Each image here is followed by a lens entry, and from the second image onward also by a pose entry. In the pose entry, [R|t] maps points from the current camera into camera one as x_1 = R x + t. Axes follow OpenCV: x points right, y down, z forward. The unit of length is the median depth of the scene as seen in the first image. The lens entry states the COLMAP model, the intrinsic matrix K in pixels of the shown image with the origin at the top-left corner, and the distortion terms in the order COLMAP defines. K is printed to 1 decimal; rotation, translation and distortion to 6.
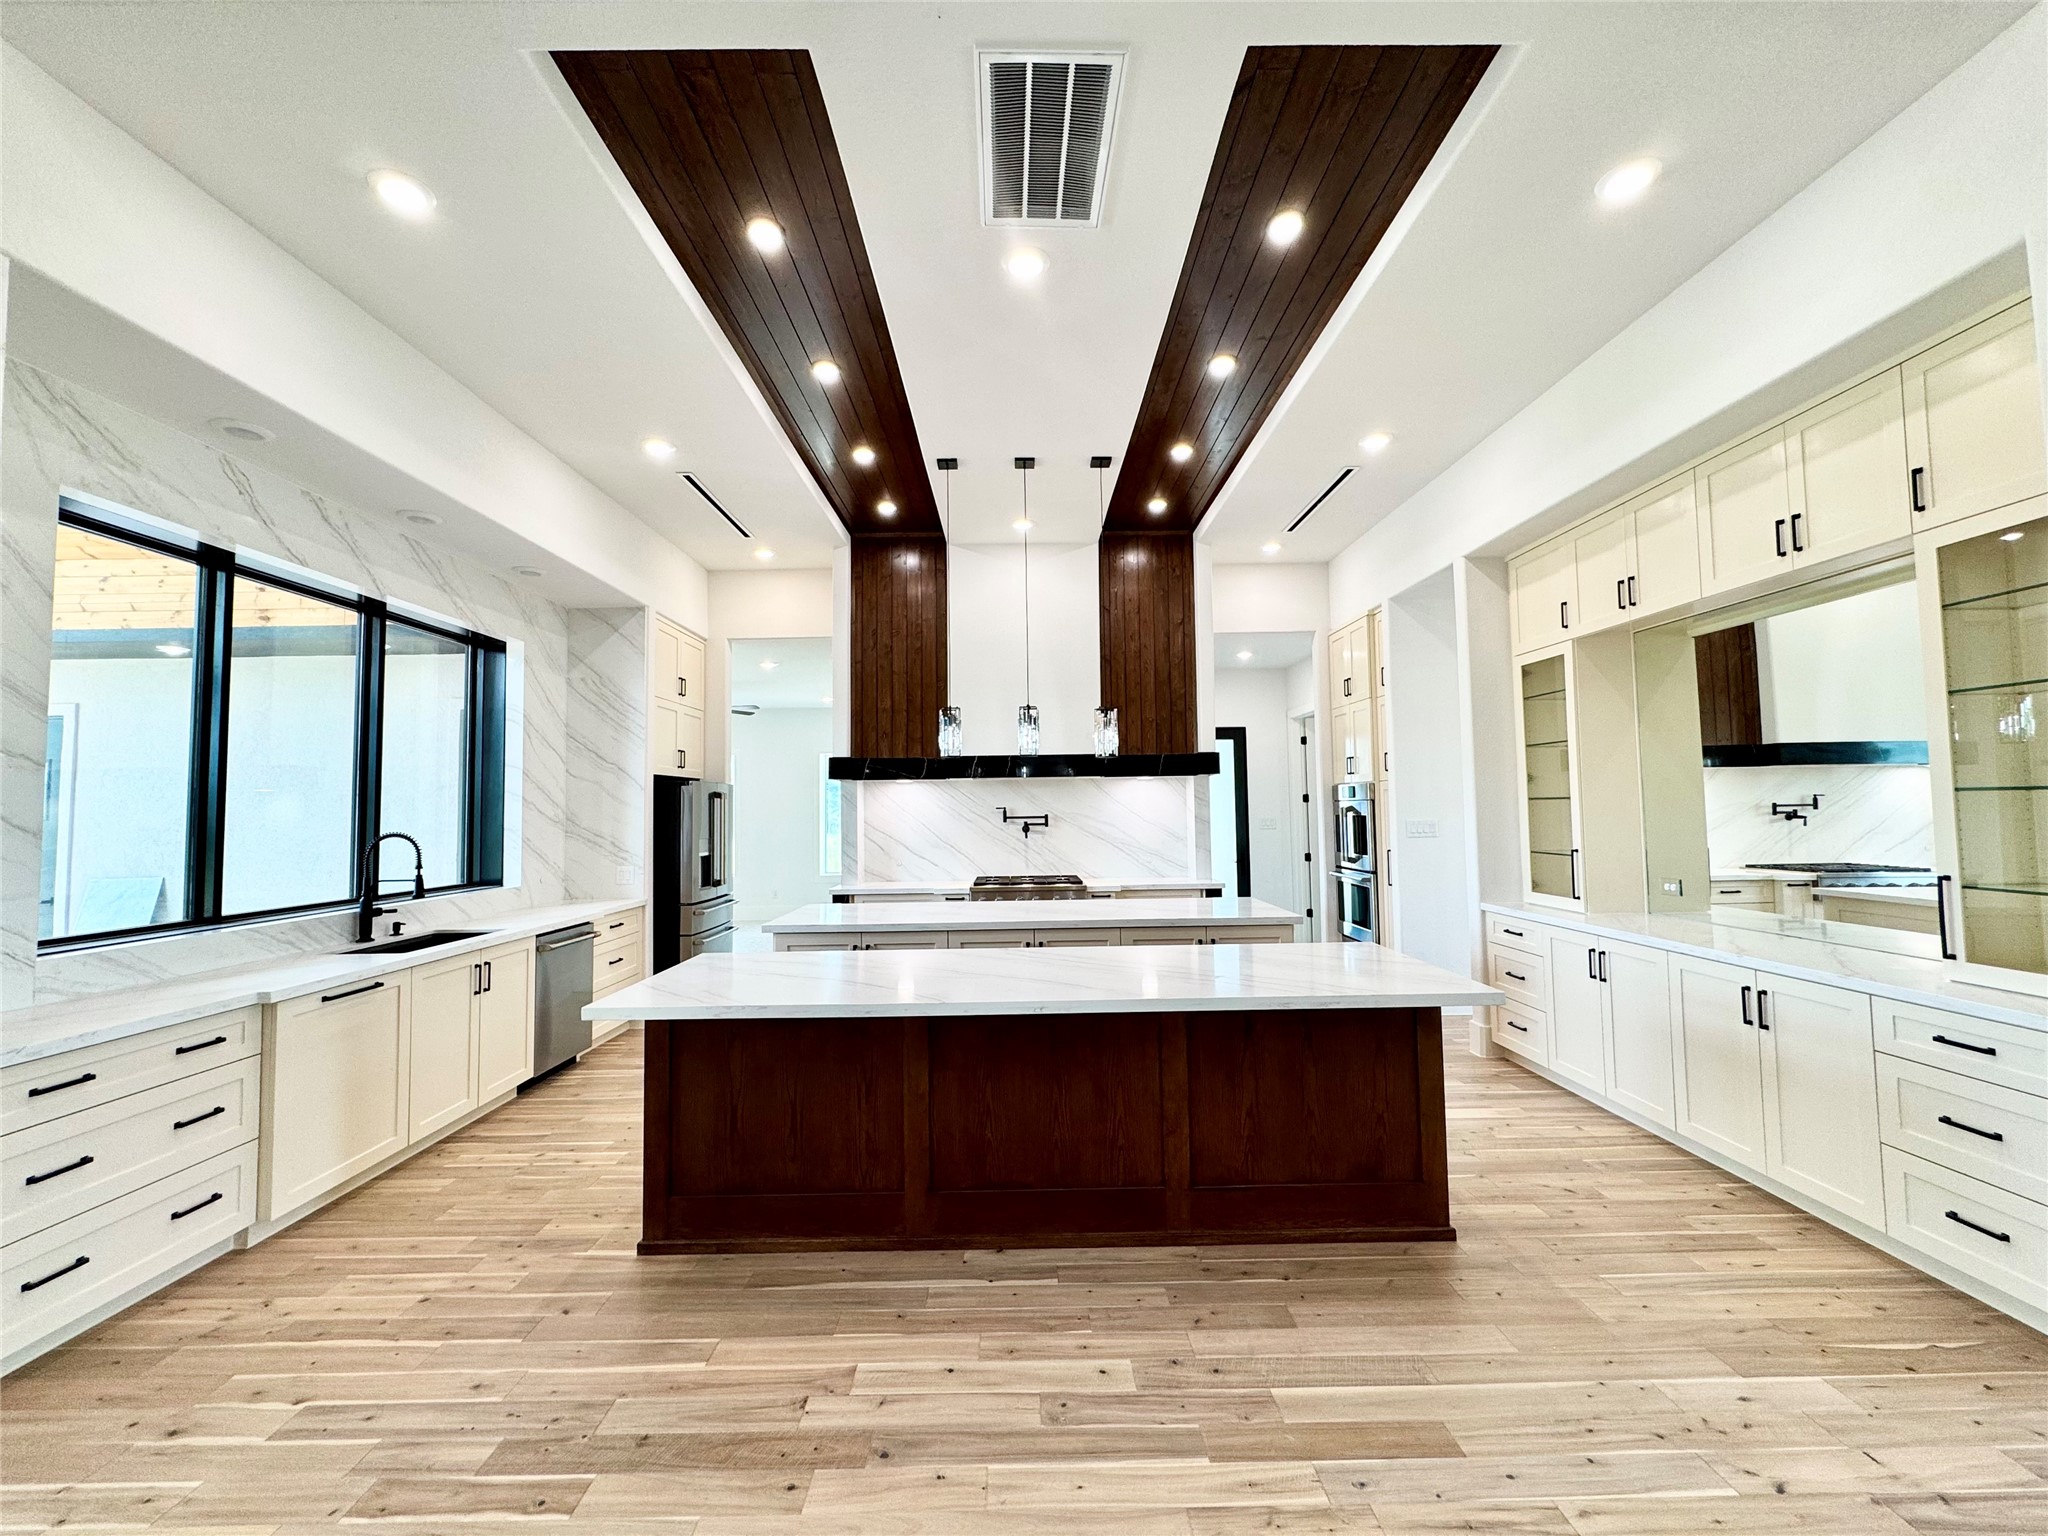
lens RADIAL K [[819.7, 0, 1025.5], [0, 819.7, 767.1], [0, 0, 1]] dist [-0.002828, 0.000339]
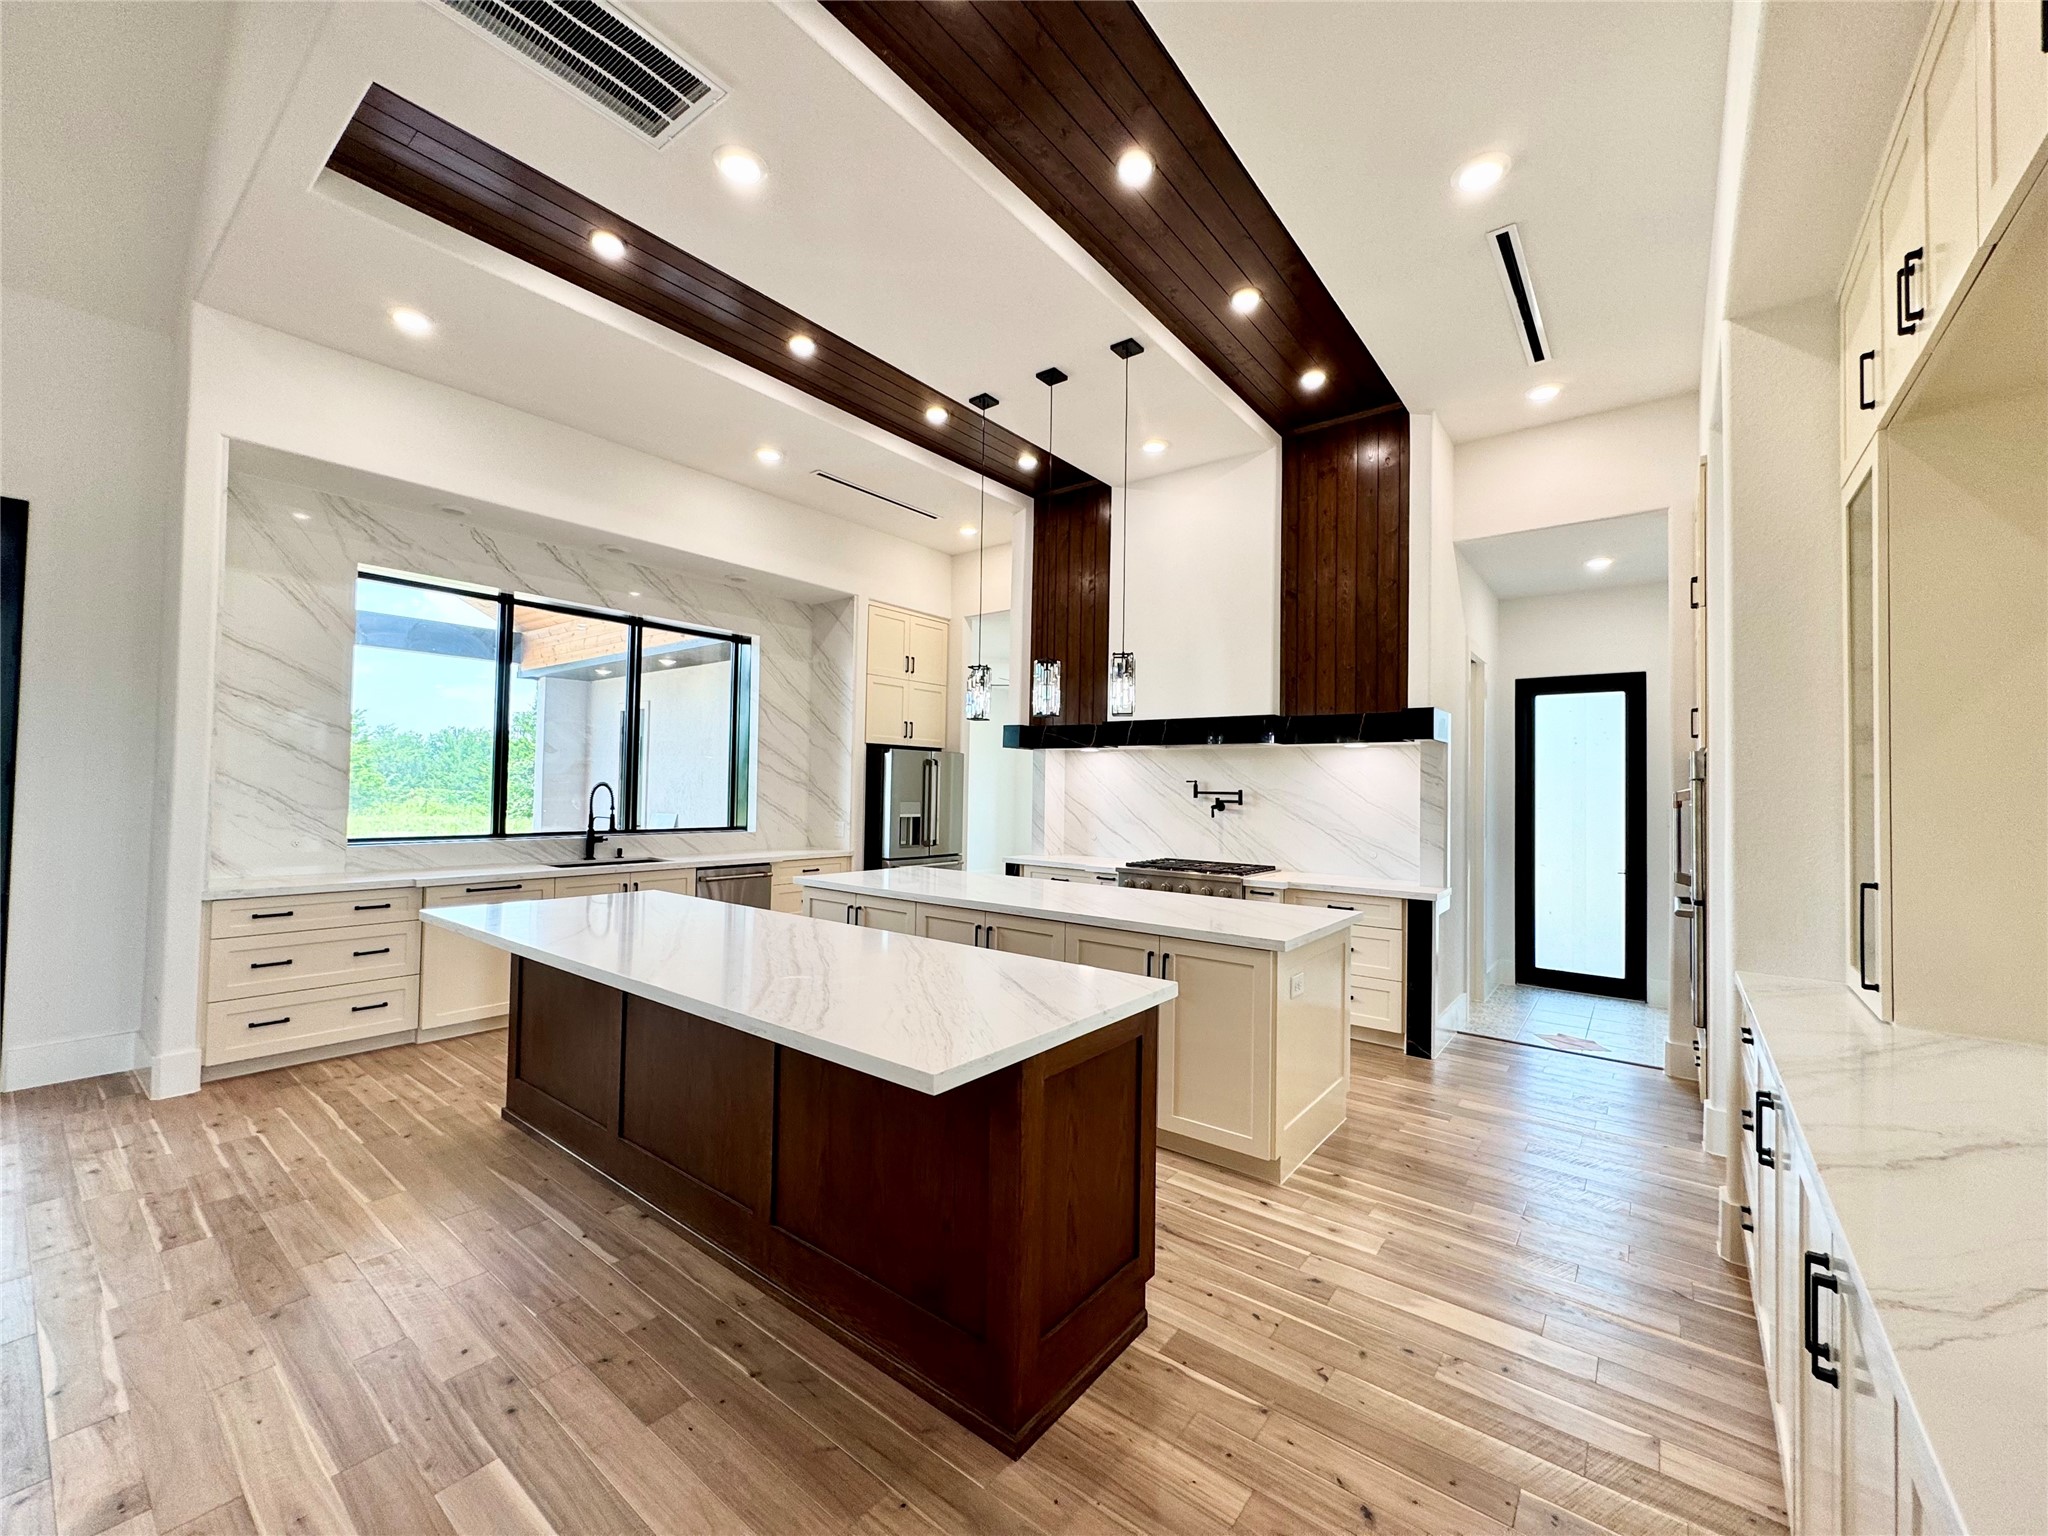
lens RADIAL K [[819.7, 0, 1024.5], [0, 819.7, 766.2], [0, 0, 1]] dist [-0.002828, 0.000339]
pose [[0.781435, 0.011024, -0.623889, 0.585730], [0.003429, 0.999753, 0.021960, 0.022942], [0.623977, -0.019300, 0.781204, 0.337500]]
